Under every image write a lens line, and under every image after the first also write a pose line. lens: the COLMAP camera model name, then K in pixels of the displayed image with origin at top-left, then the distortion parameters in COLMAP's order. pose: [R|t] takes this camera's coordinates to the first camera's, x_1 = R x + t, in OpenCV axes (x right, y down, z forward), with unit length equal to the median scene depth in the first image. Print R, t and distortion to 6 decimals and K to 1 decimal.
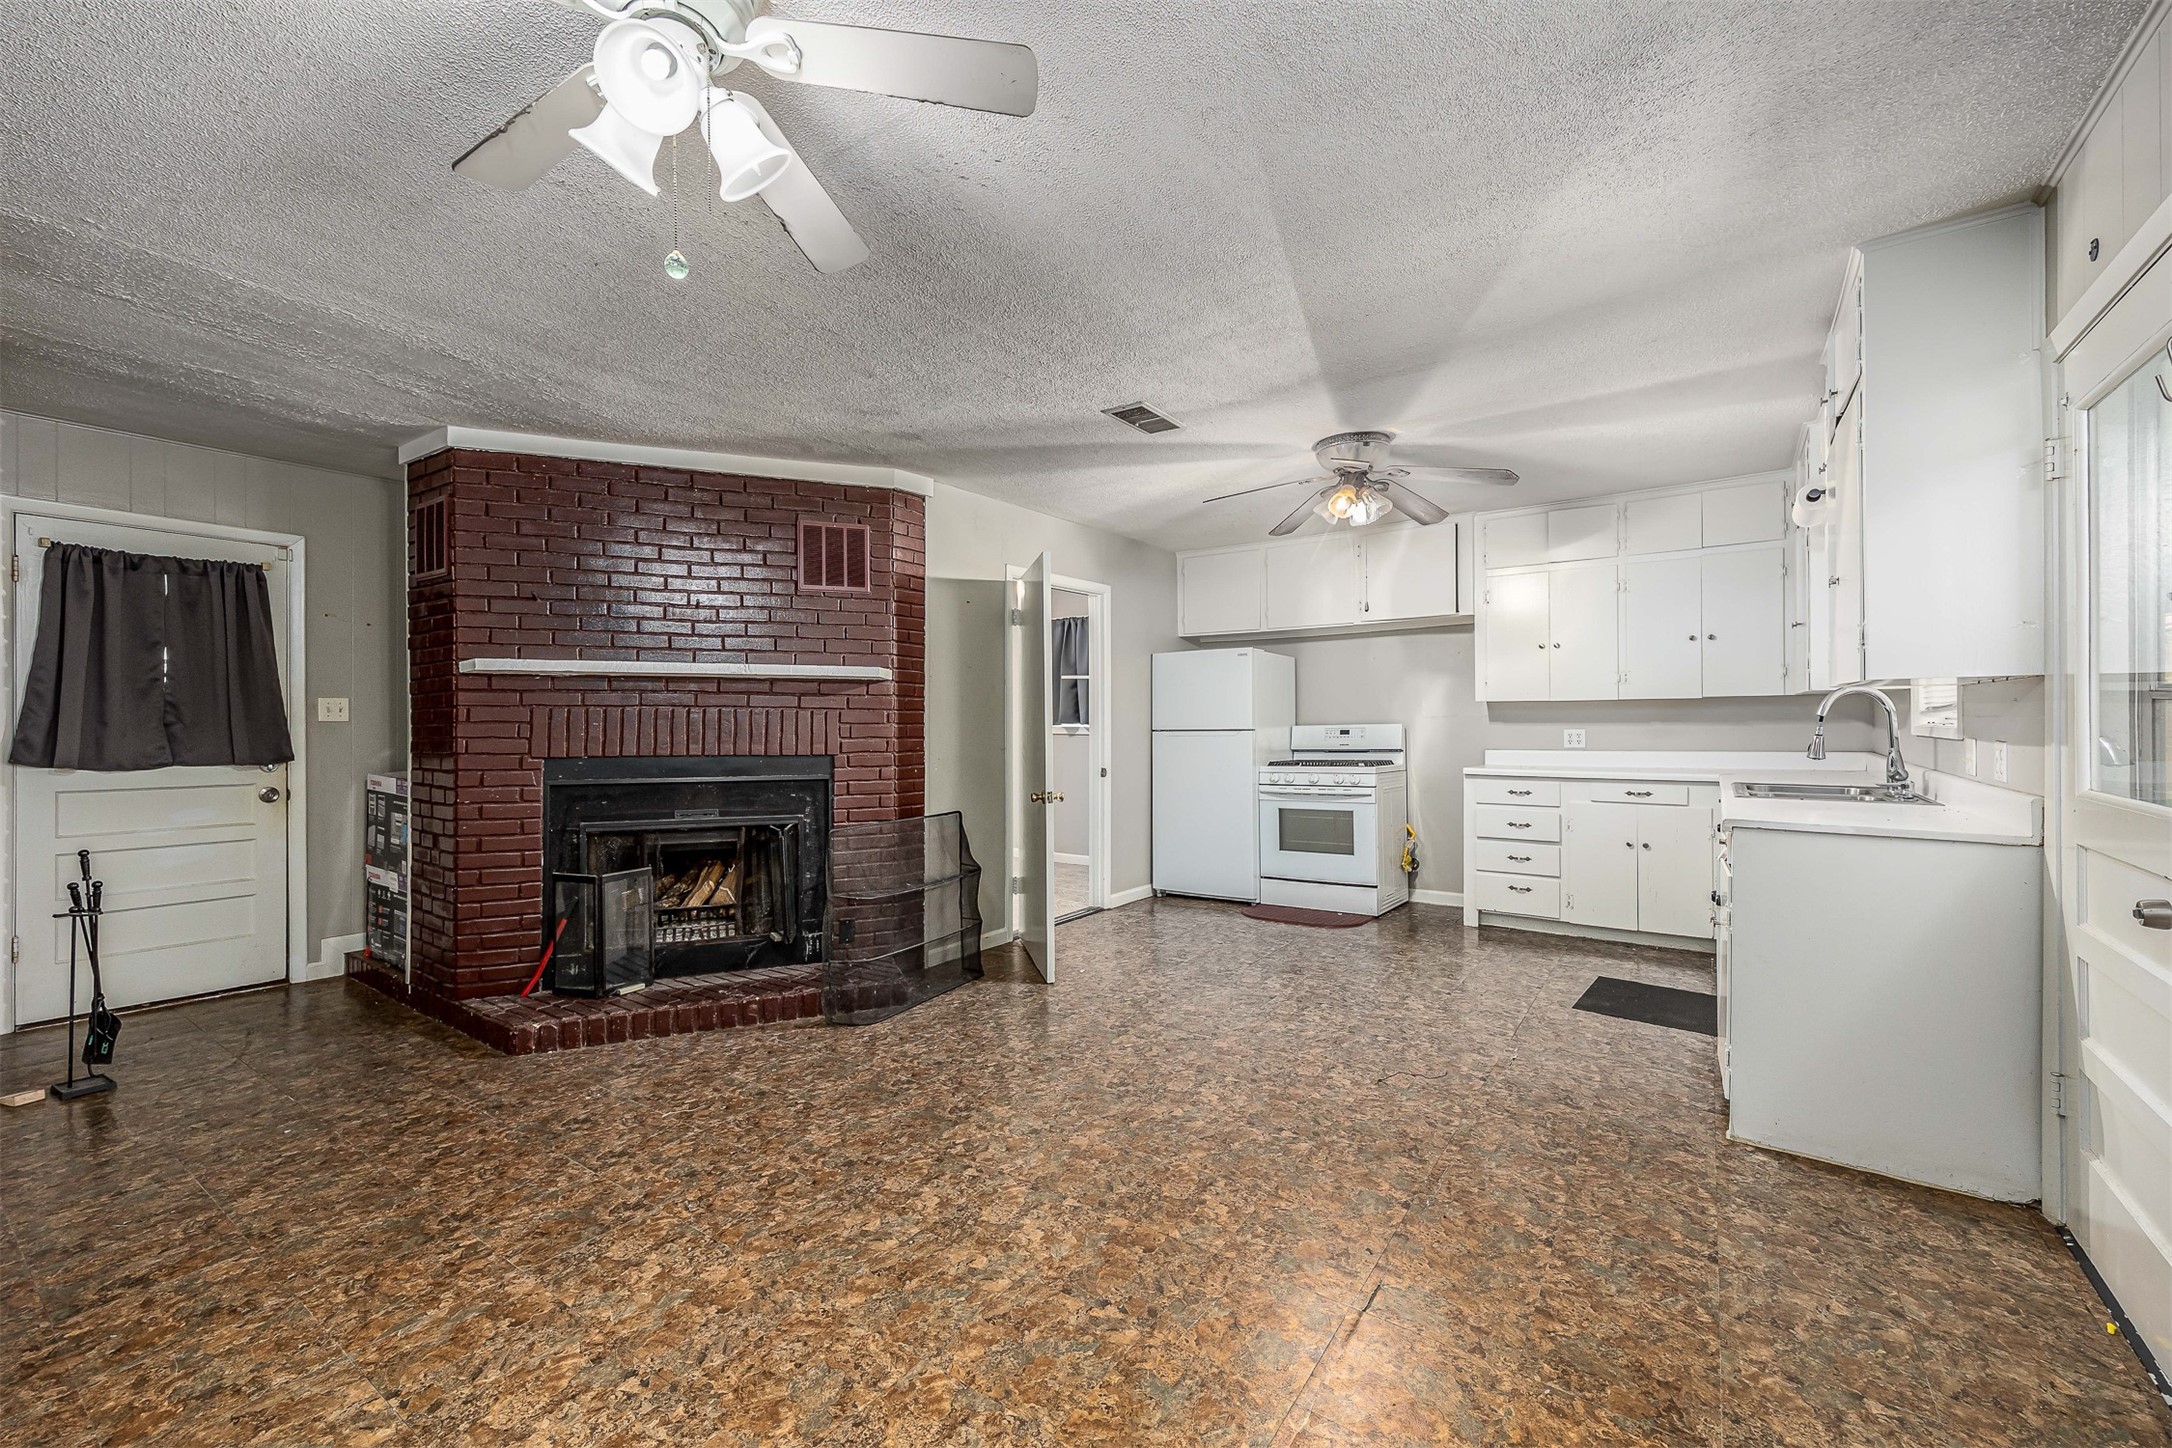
lens RADIAL K [[886.7, 0, 1086.6], [0, 886.7, 721.8], [0, 0, 1]] dist [0.010361, -0.000103]
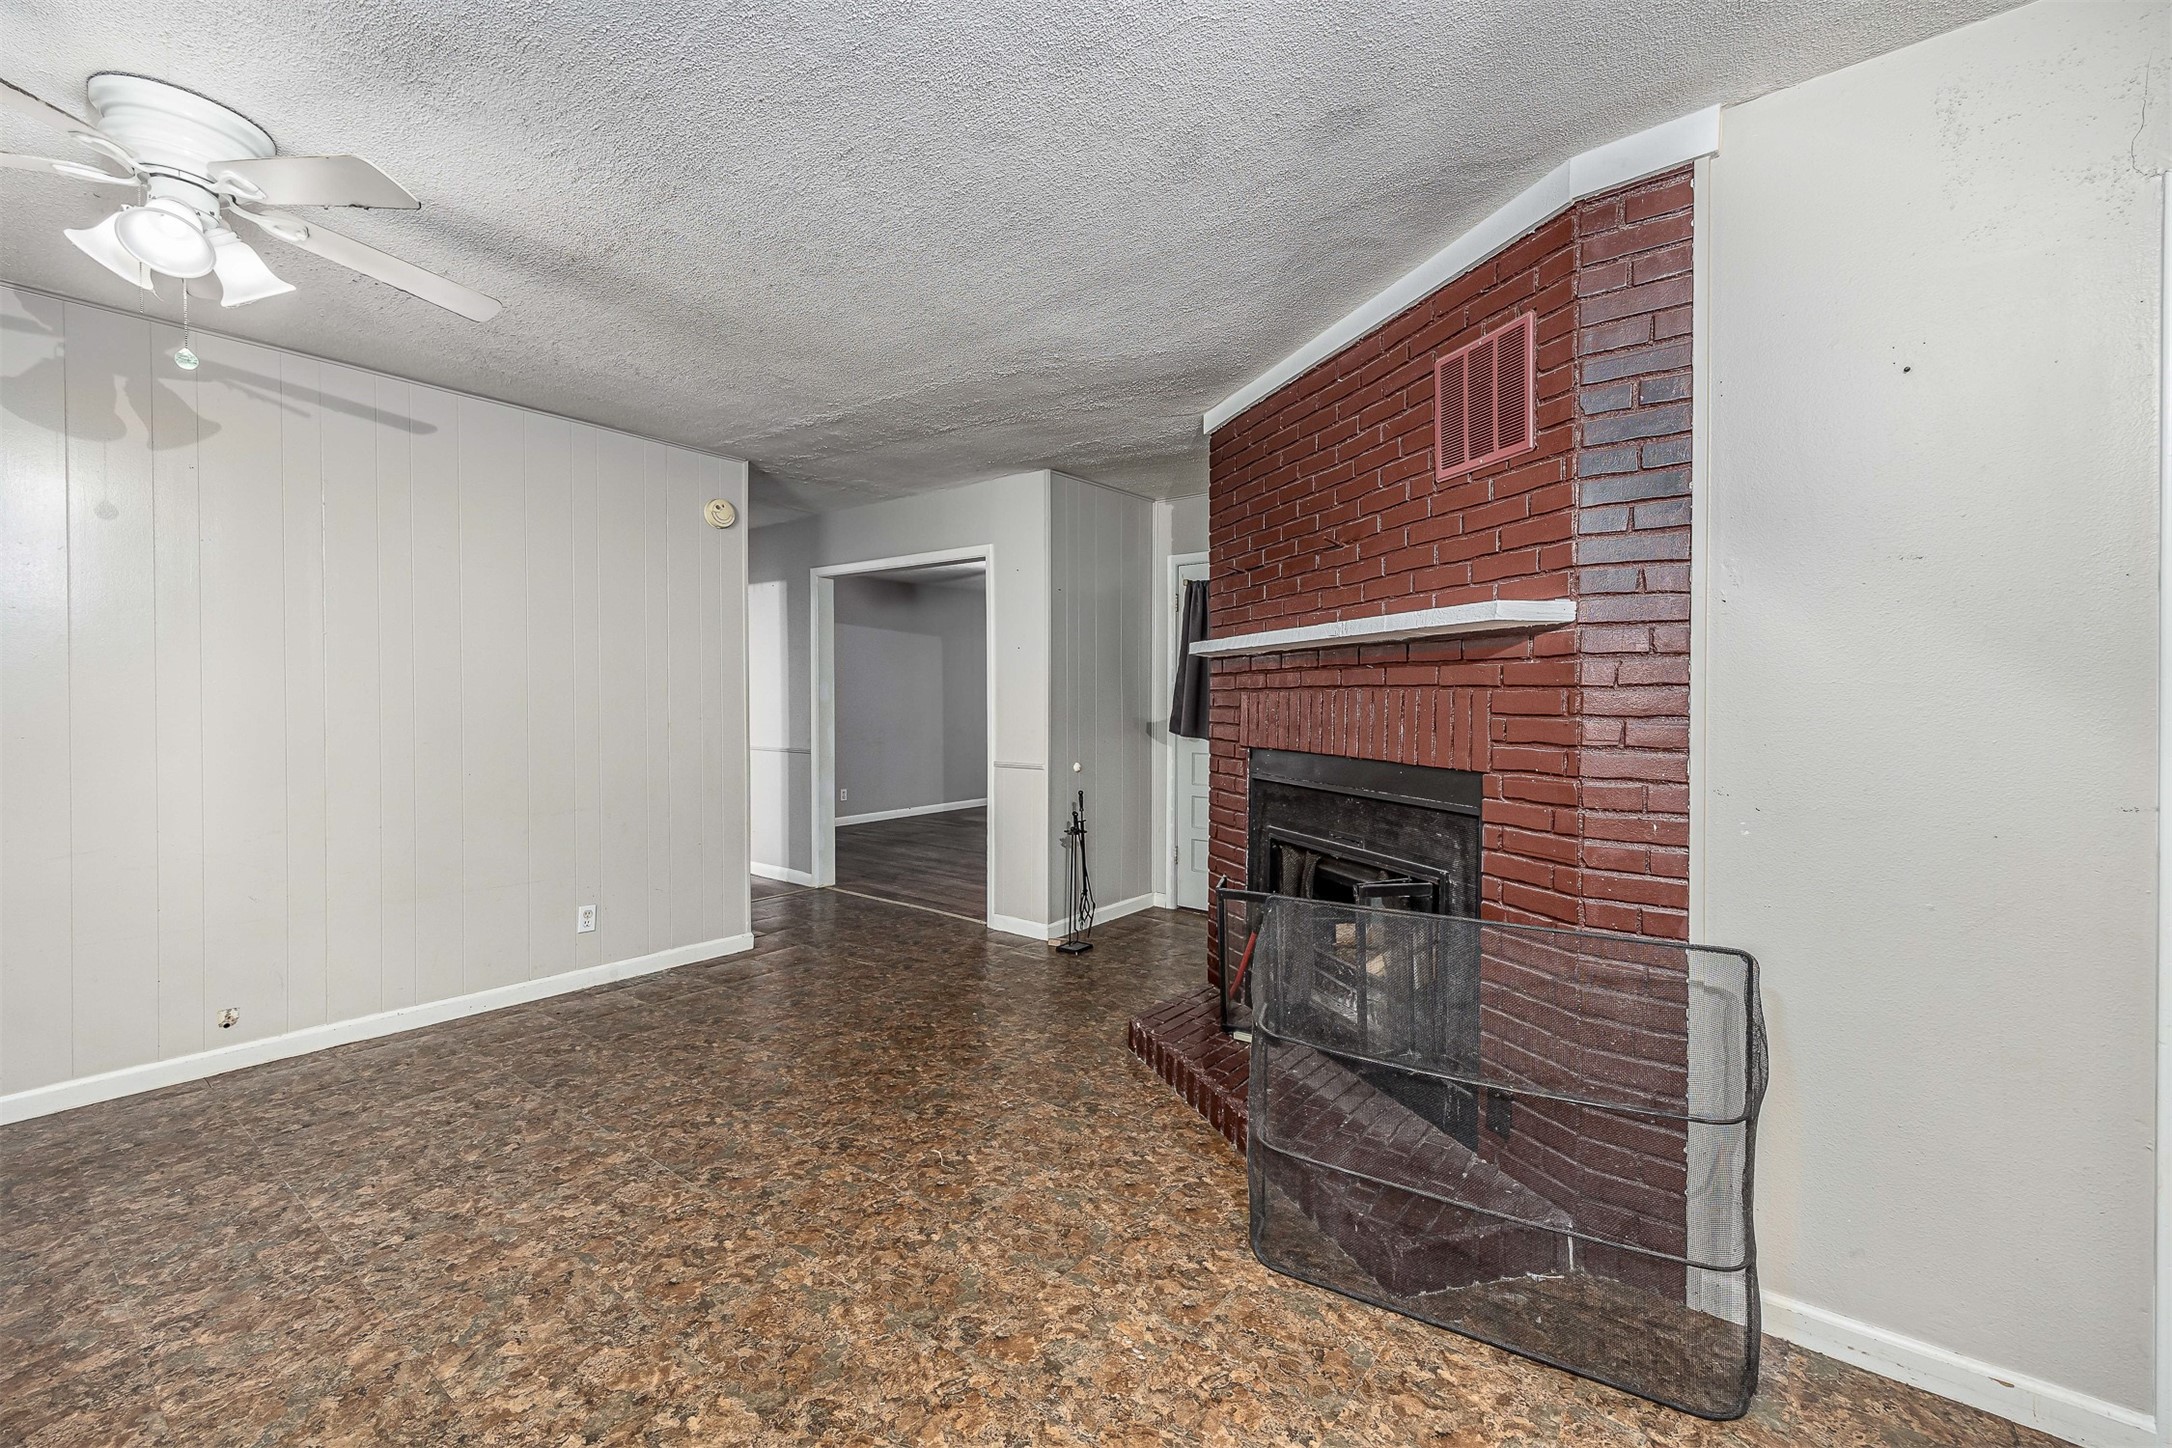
lens RADIAL K [[886.7, 0, 1078.9], [0, 886.7, 715.0], [0, 0, 1]] dist [0.010361, -0.000103]
pose [[-0.049634, 0.016731, -0.998627, 0.264252], [-0.003480, 0.999851, 0.016924, -0.005794], [0.998761, 0.004315, -0.049568, 0.787062]]
